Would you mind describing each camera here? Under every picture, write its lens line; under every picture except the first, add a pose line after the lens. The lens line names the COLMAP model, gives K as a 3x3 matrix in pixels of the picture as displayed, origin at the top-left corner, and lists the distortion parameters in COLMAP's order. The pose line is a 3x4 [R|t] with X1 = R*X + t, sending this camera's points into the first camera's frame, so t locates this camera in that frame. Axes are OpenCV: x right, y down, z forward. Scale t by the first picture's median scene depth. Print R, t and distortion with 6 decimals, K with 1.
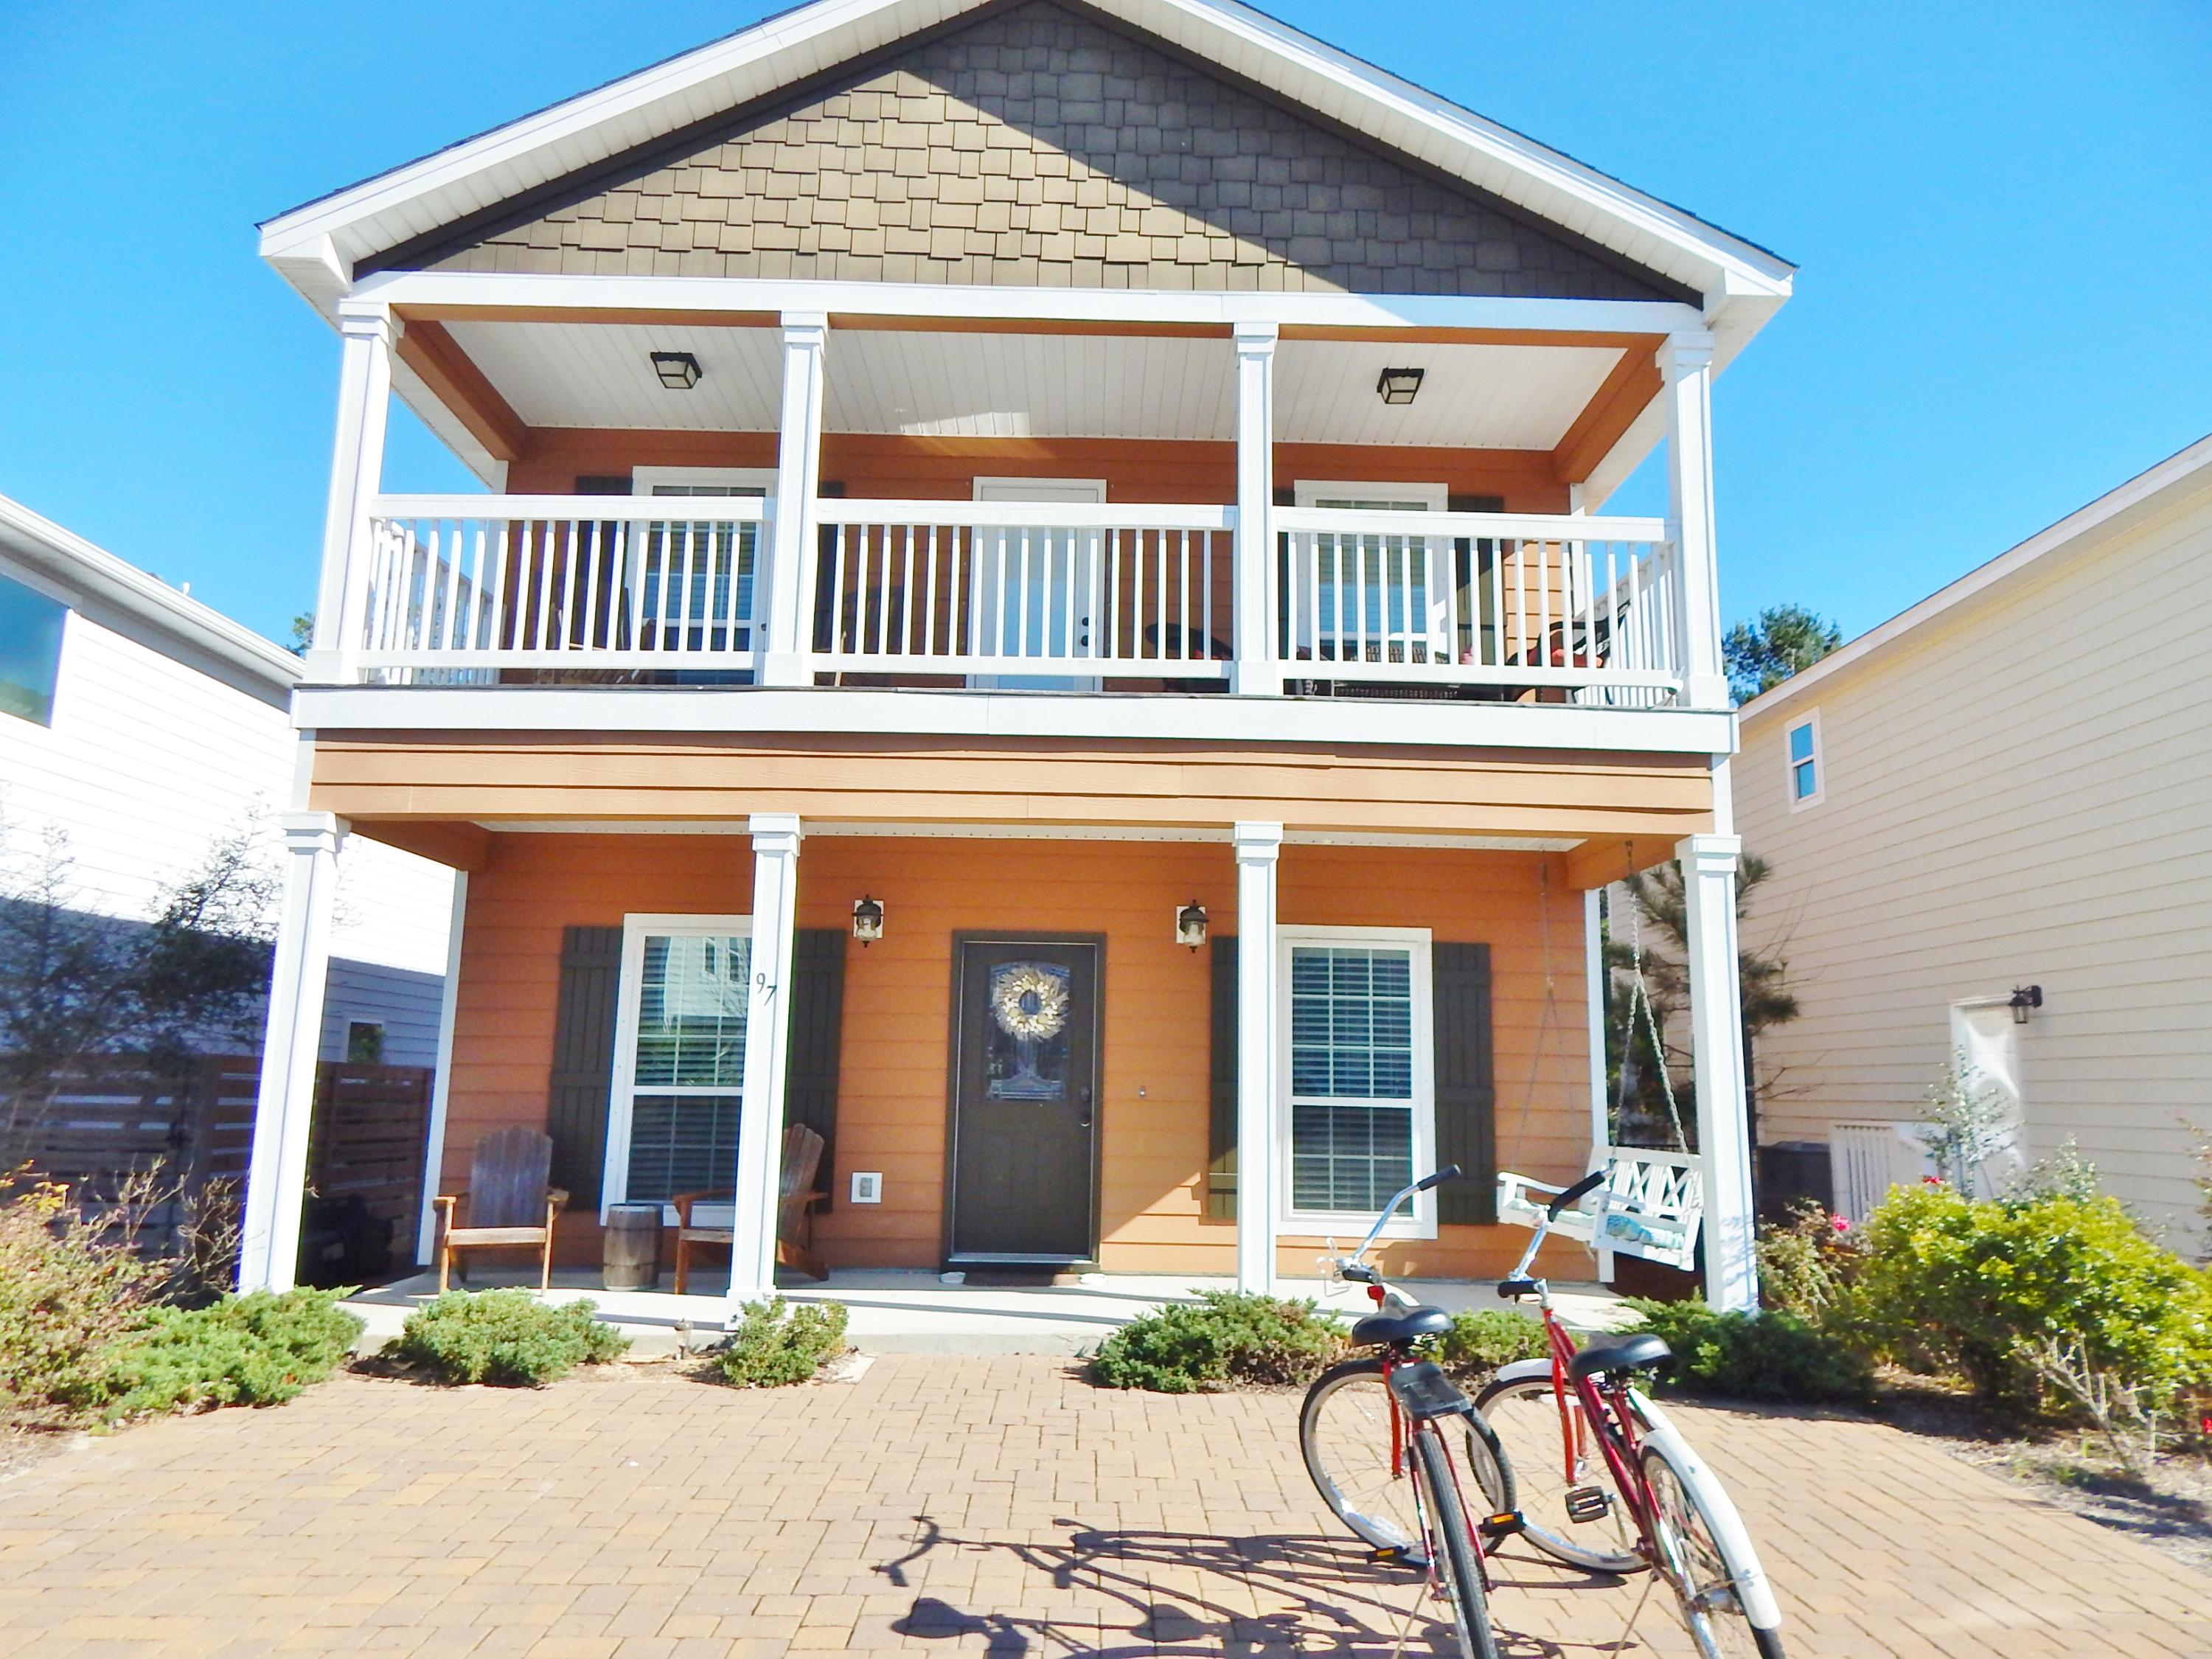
lens RADIAL K [[1452.3, 0, 1099.3], [0, 1452.3, 831.9], [0, 0, 1]] dist [0.006003, -0.000332]
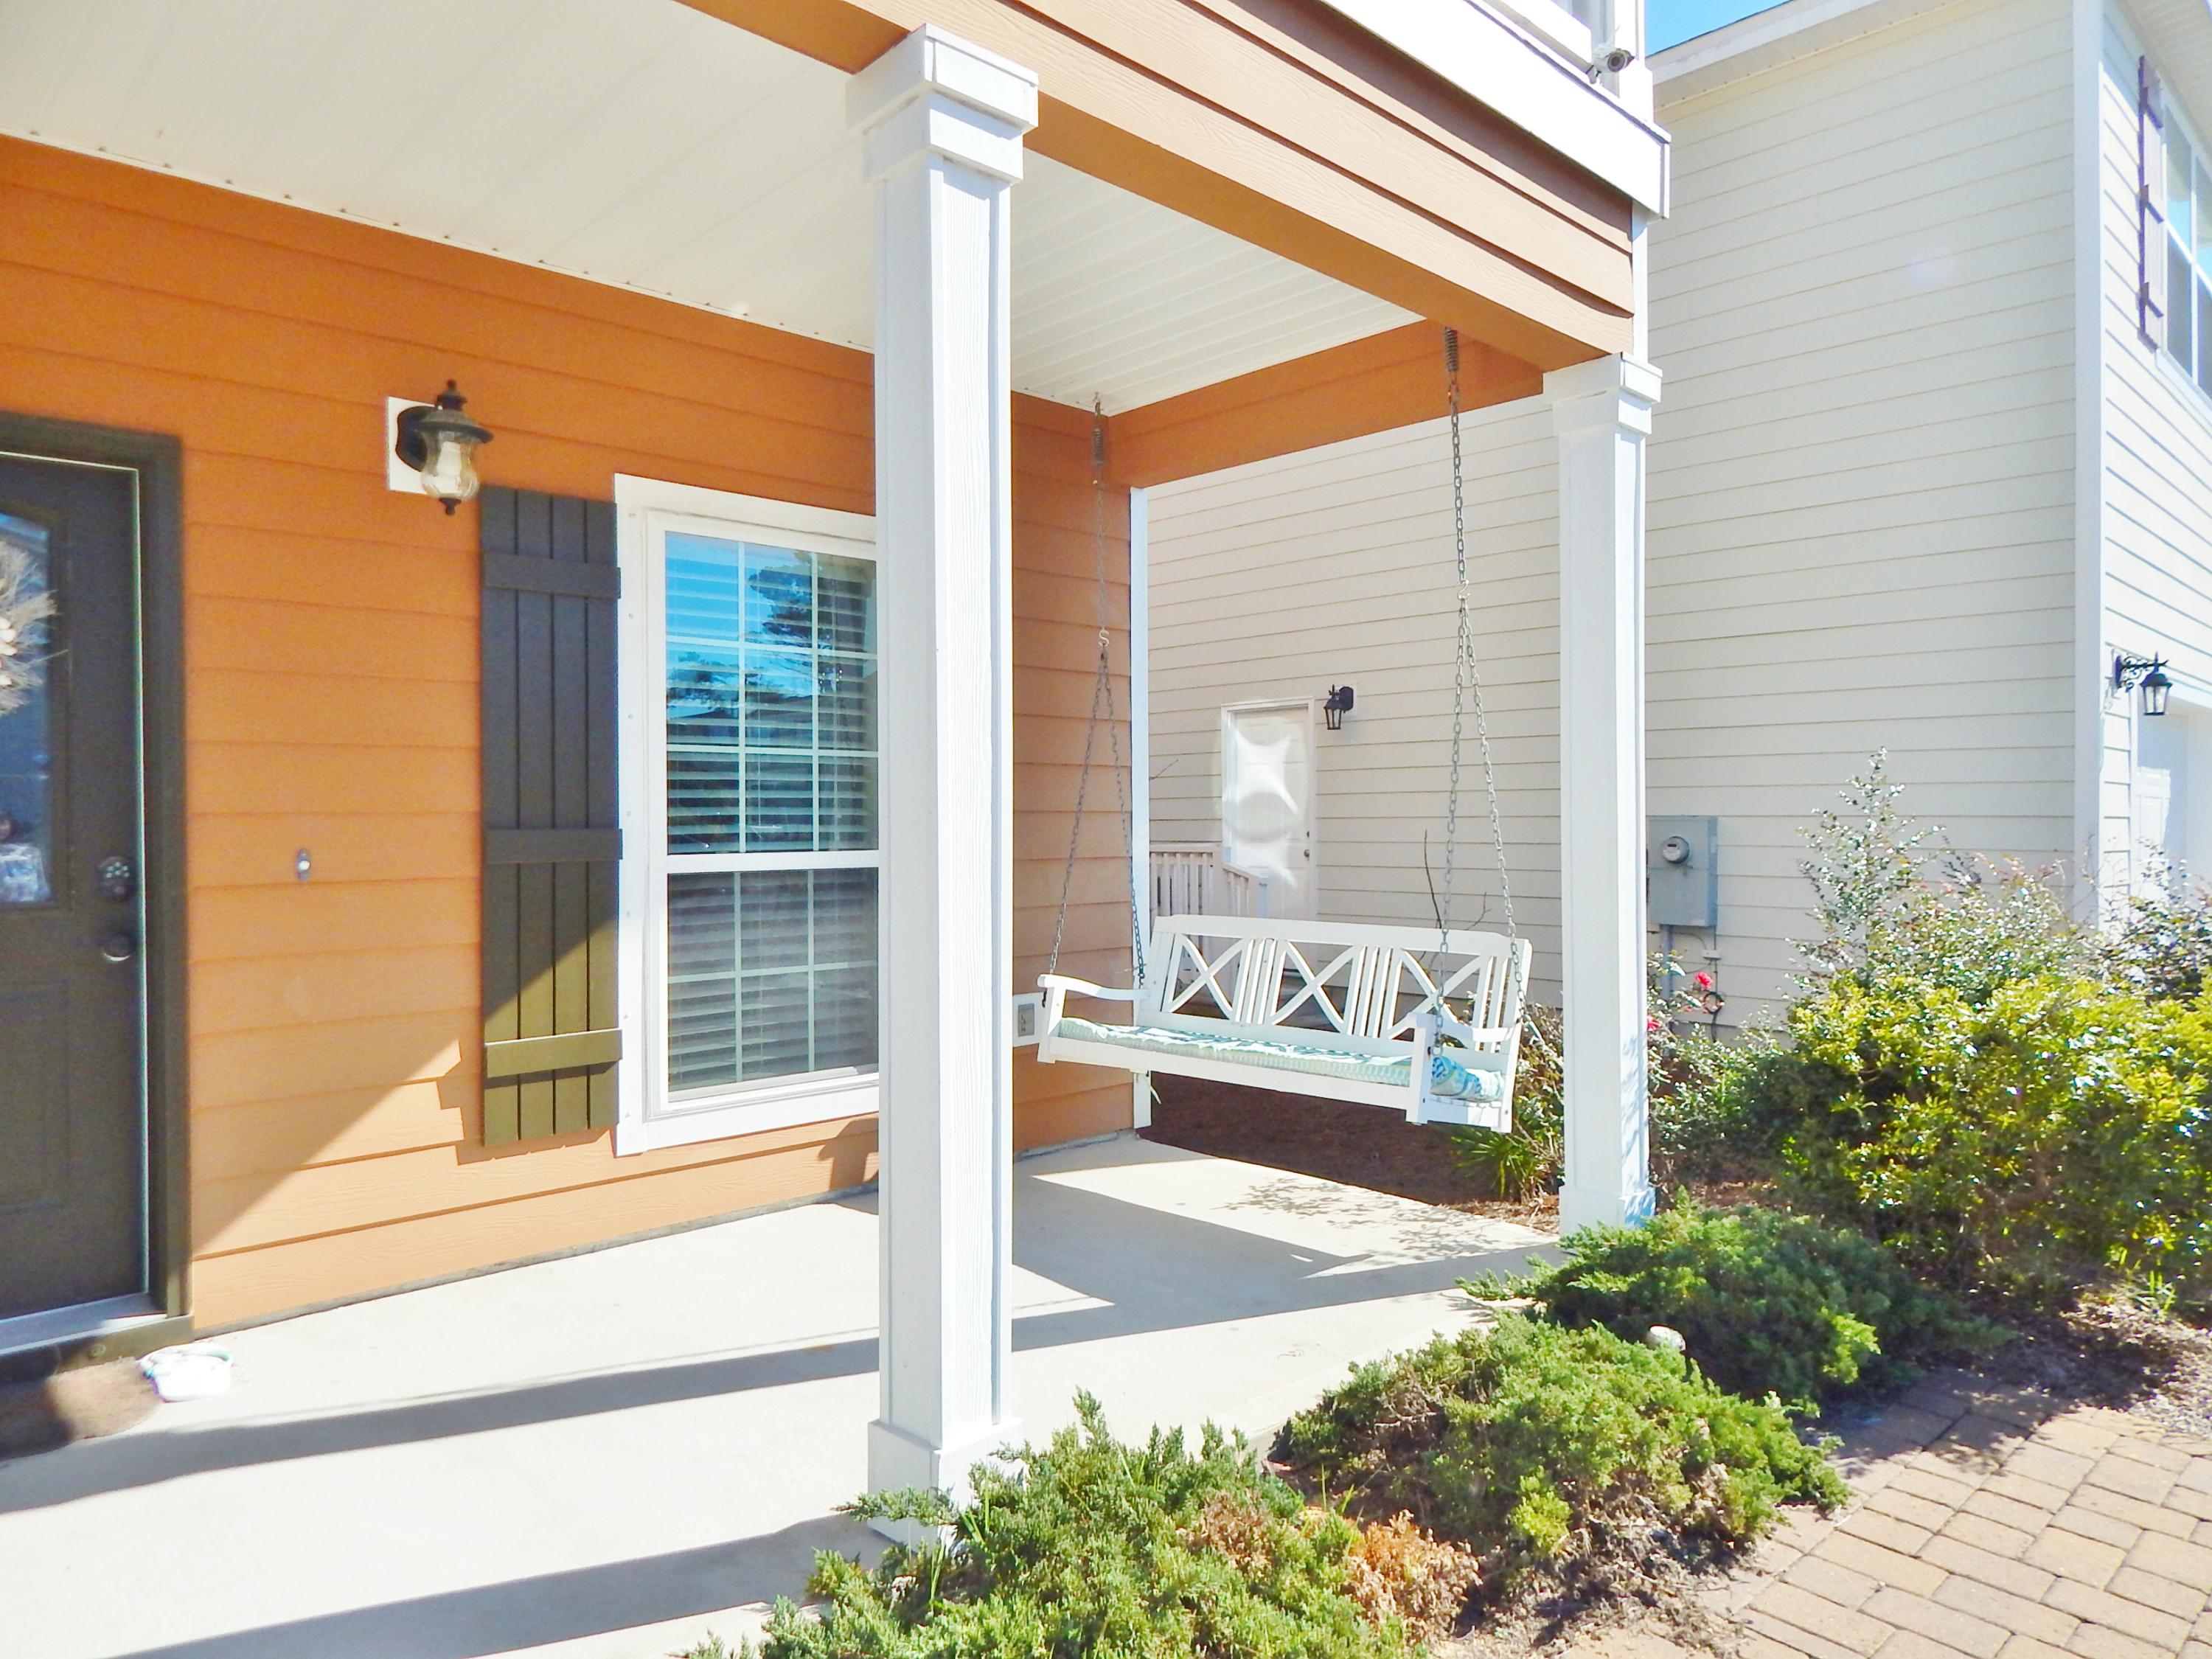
lens RADIAL K [[1452.3, 0, 1108.5], [0, 1452.3, 820.6], [0, 0, 1]] dist [0.006003, -0.000332]
pose [[0.735720, -0.029522, 0.676642, -0.075154], [-0.095185, 0.984627, 0.146455, 0.089579], [-0.670563, -0.172156, 0.721600, 0.572508]]
